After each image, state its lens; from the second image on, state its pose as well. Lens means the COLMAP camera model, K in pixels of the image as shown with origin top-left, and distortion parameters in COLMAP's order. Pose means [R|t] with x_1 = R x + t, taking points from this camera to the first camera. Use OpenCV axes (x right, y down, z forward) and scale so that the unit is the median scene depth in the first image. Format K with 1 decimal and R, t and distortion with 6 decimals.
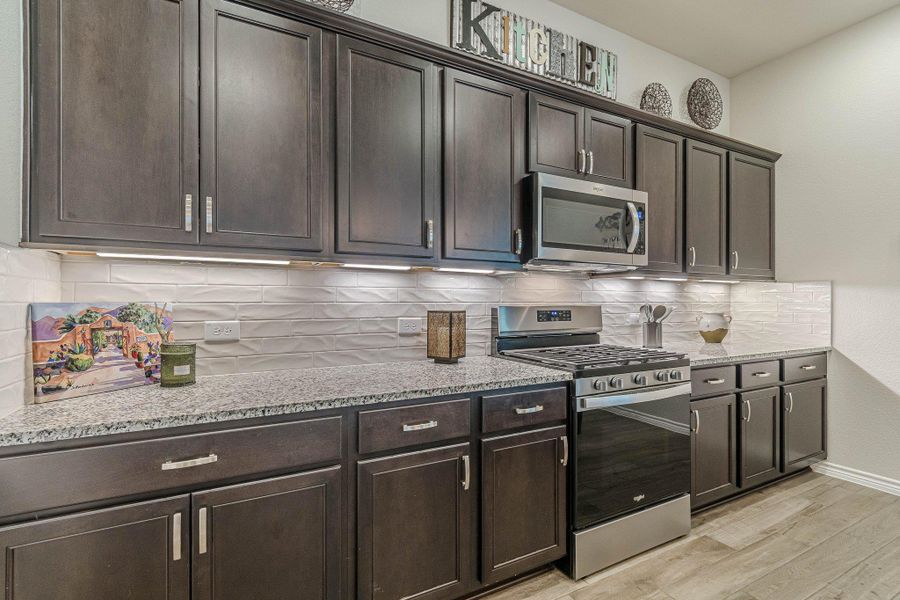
lens RADIAL K [[398.6, 0, 432.0], [0, 398.6, 300.8], [0, 0, 1]] dist [0.003411, -0.003463]
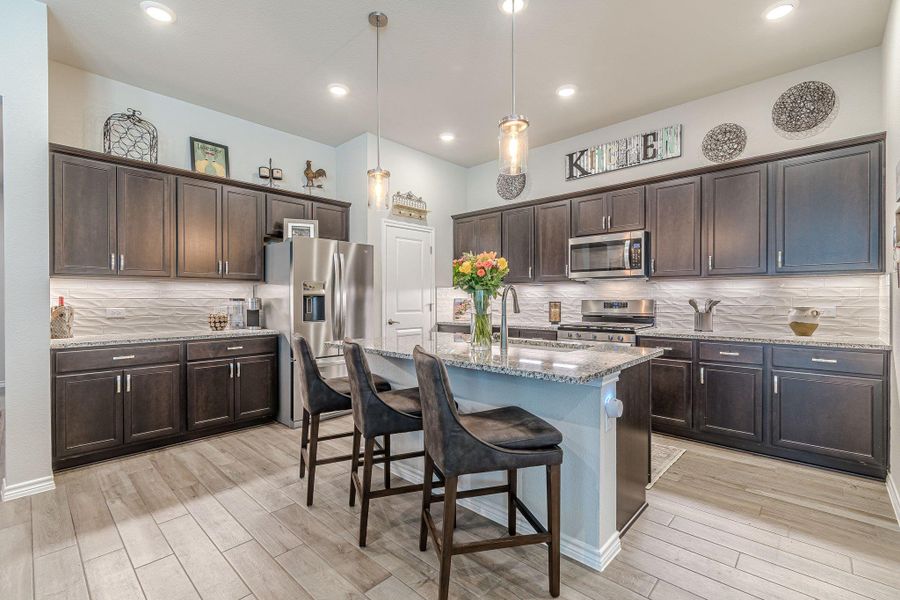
lens RADIAL K [[398.6, 0, 478.6], [0, 398.6, 300.6], [0, 0, 1]] dist [0.003411, -0.003463]
pose [[0.368909, 0.005696, -0.929448, 2.221772], [0.008913, 0.999914, 0.009666, -0.007822], [0.929423, -0.011850, 0.368826, -0.292415]]
